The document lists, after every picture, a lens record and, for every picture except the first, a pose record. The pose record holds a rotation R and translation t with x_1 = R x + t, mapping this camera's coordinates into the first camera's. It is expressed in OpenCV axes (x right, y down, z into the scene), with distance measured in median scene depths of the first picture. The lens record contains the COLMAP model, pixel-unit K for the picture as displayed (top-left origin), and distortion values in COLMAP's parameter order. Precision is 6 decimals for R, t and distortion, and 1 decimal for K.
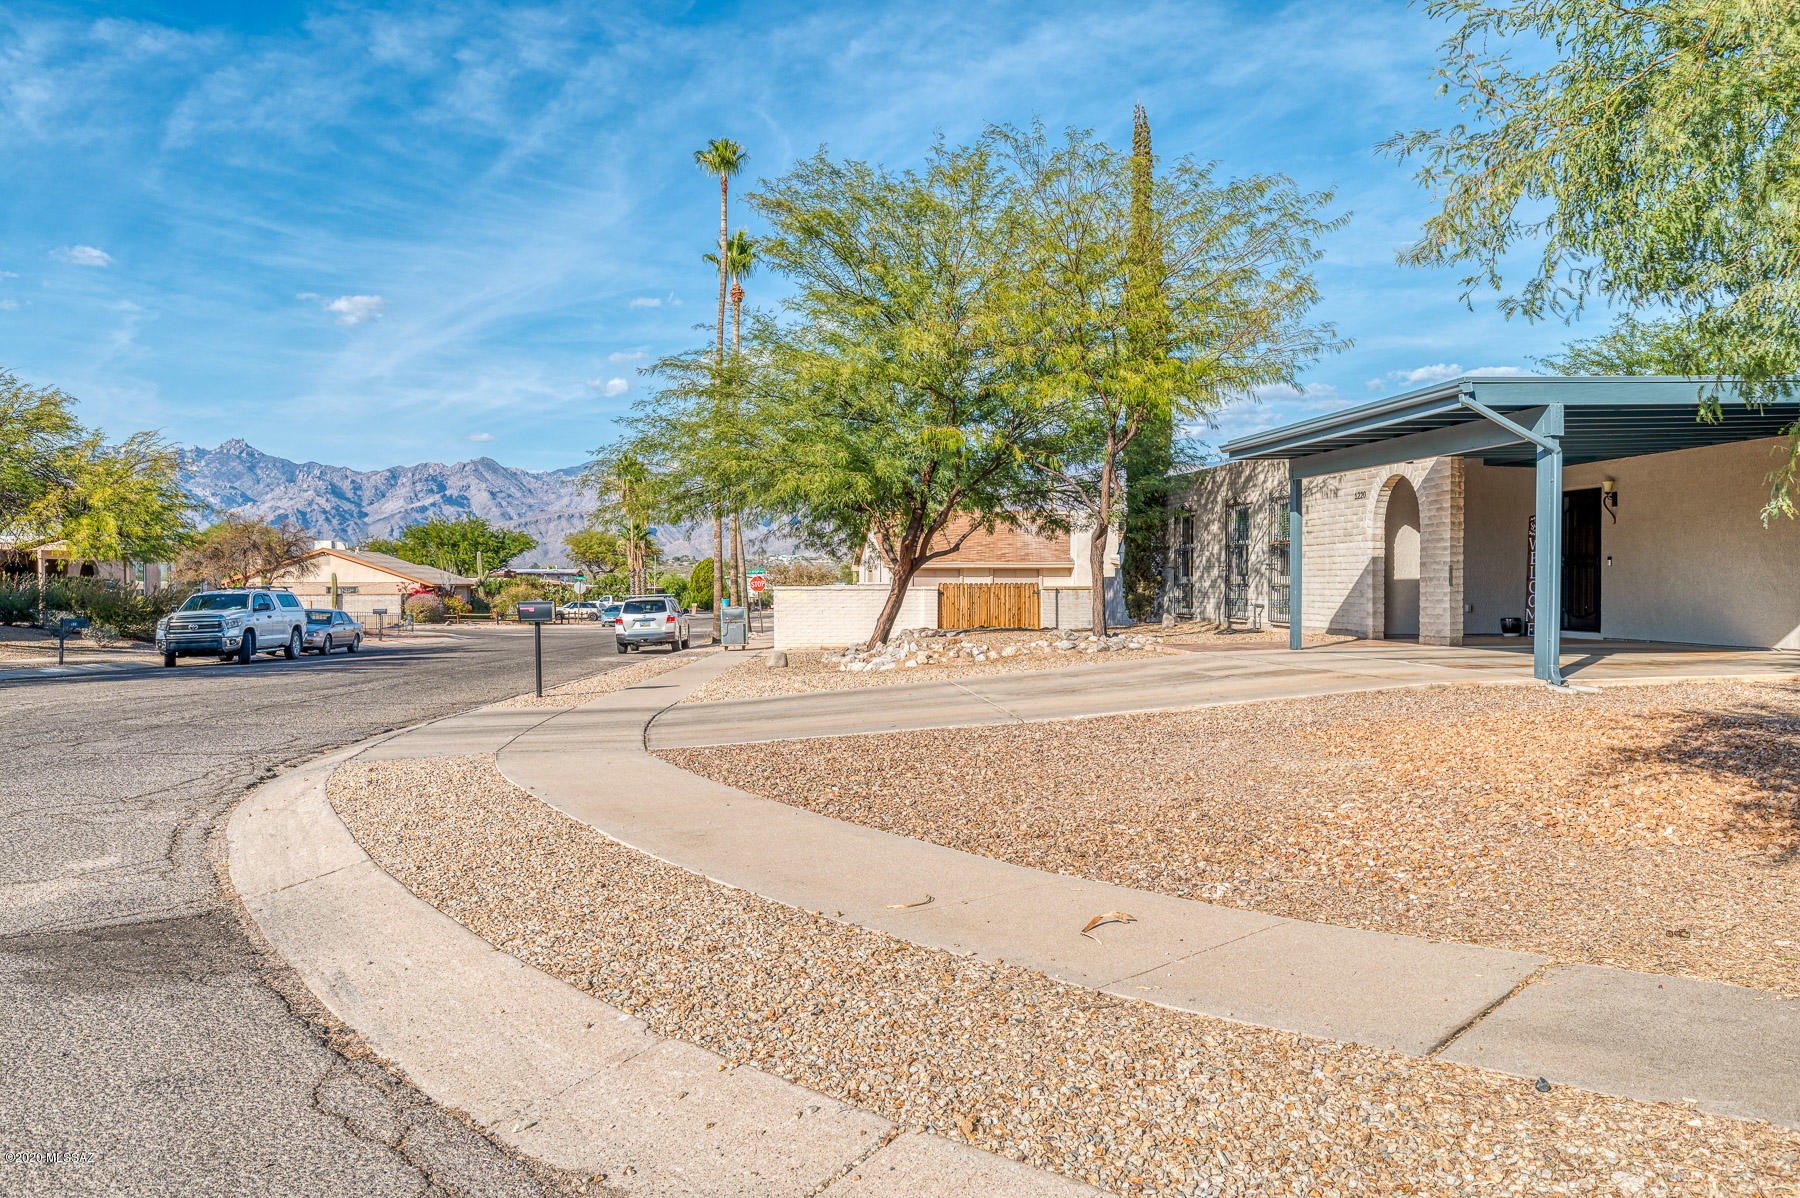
lens RADIAL K [[1459.3, 0, 866.1], [0, 1459.3, 609.8], [0, 0, 1]] dist [-0.016172, 0.005929]
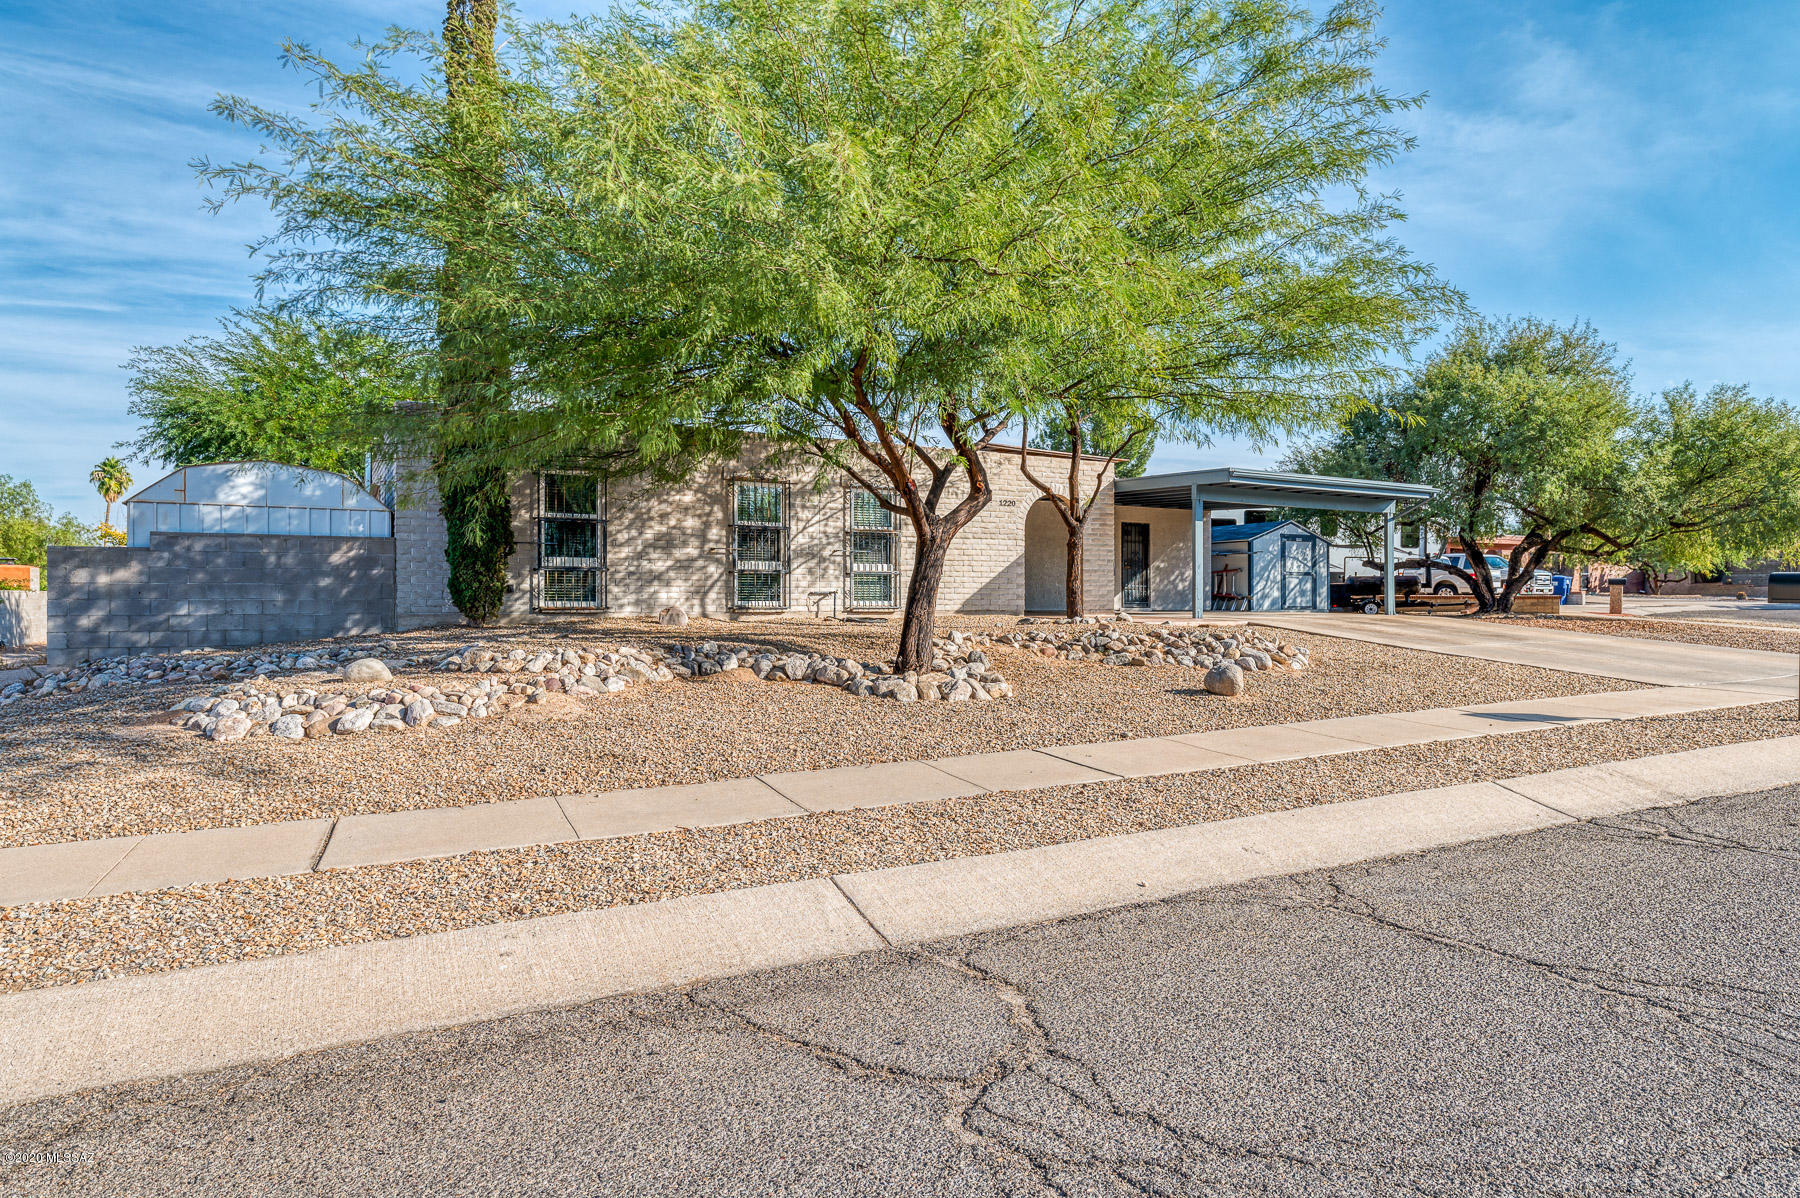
lens RADIAL K [[965.6, 0, 894.2], [0, 965.6, 591.0], [0, 0, 1]] dist [0.003182, 0.000113]
pose [[-0.380964, 0.007209, 0.924562, -0.346536], [0.015527, 0.999878, -0.001399, -0.000571], [-0.924459, 0.013823, -0.381030, 1.220822]]
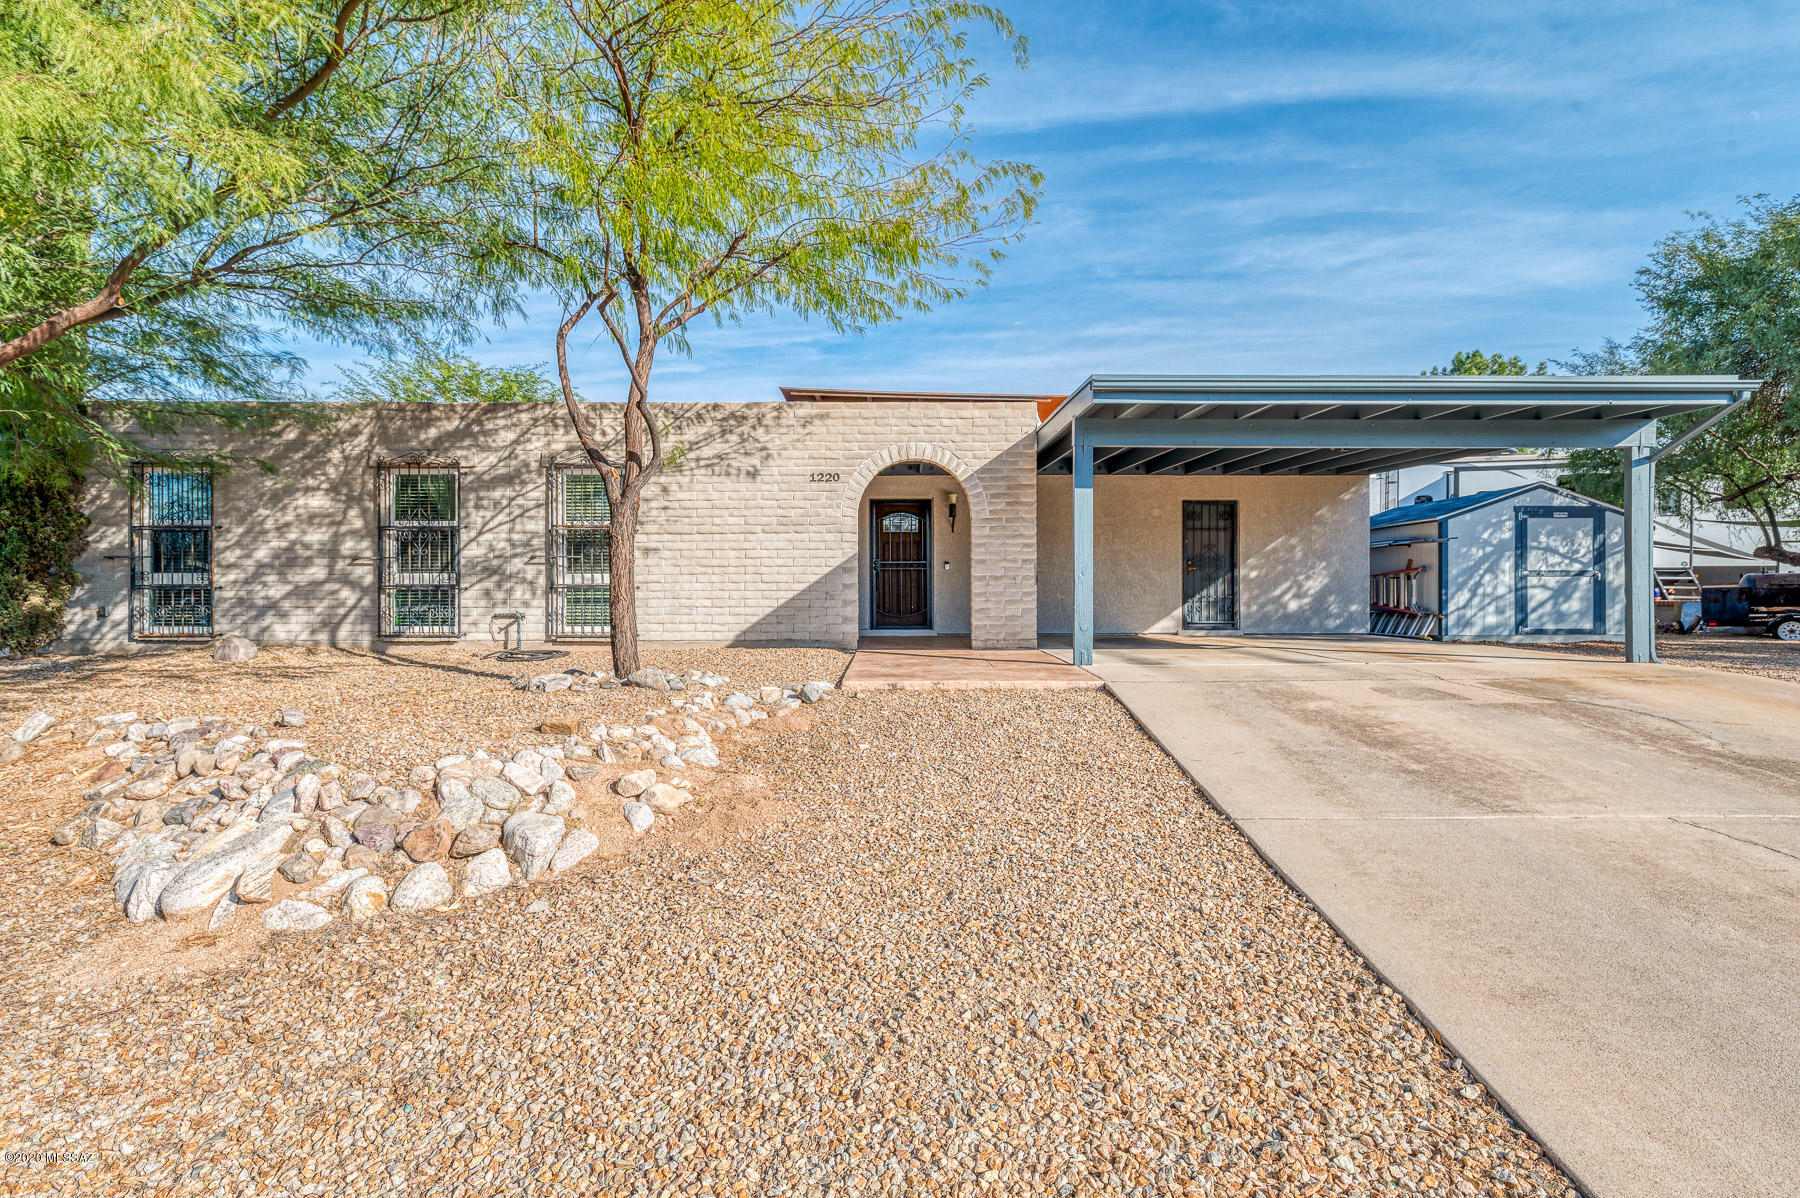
lens RADIAL K [[872.4, 0, 898.0], [0, 872.4, 609.1], [0, 0, 1]] dist [-0.004157, 0.001737]
pose [[0.094765, 0.001392, 0.995499, -0.130197], [0.026331, 0.999646, -0.003904, -0.001204], [-0.995151, 0.026582, 0.094695, 0.785730]]
